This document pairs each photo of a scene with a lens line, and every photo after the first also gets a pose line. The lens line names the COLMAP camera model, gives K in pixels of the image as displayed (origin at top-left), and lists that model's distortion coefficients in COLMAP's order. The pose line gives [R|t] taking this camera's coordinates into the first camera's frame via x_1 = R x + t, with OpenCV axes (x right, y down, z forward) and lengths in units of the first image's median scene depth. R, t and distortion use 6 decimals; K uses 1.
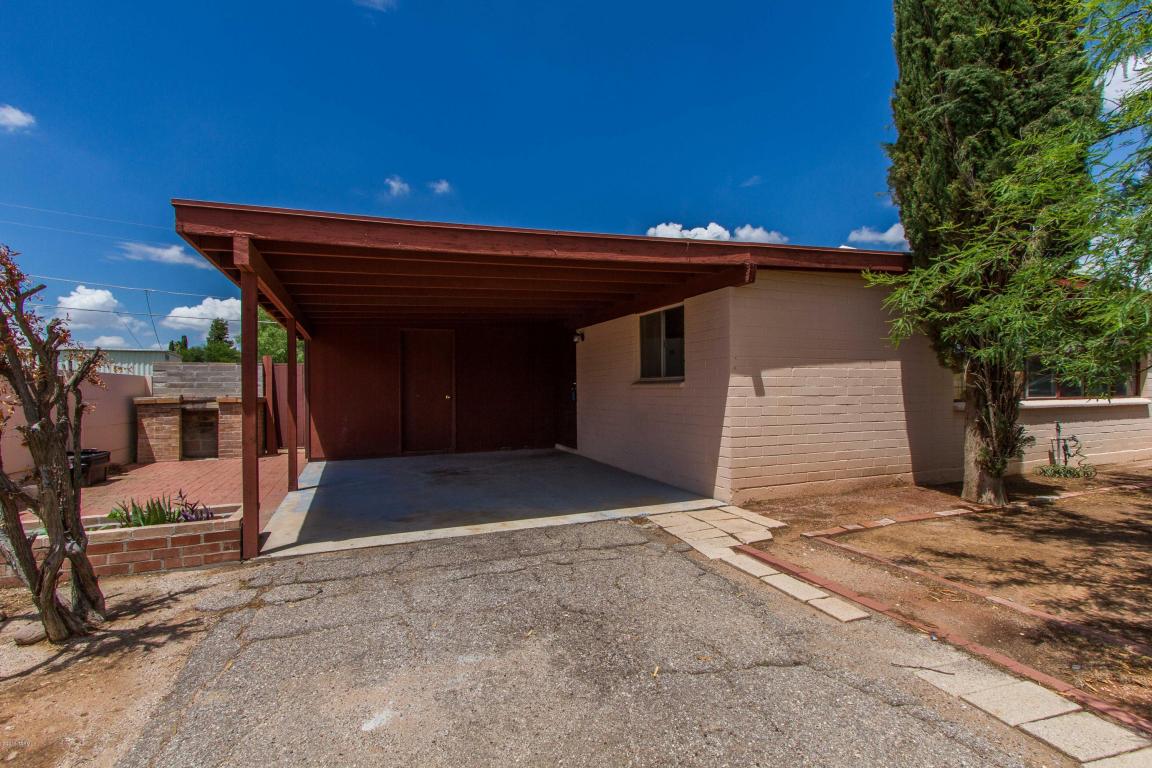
lens RADIAL K [[529.9, 0, 579.3], [0, 529.9, 392.5], [0, 0, 1]] dist [0.001942, -0.001203]
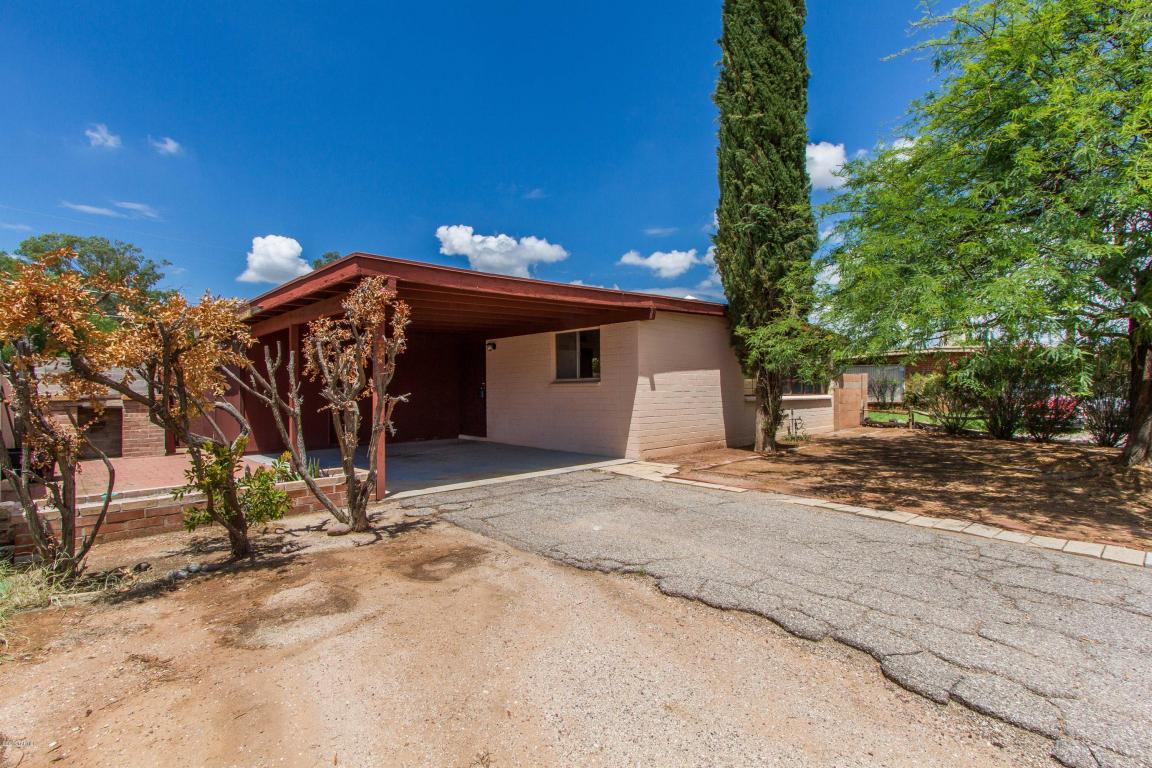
lens RADIAL K [[529.9, 0, 579.3], [0, 529.9, 392.5], [0, 0, 1]] dist [0.001942, -0.001203]
pose [[0.923321, 0.001673, 0.384025, -0.449200], [0.002284, 0.999949, -0.009849, 0.025605], [-0.384022, 0.009971, 0.923270, -0.353782]]
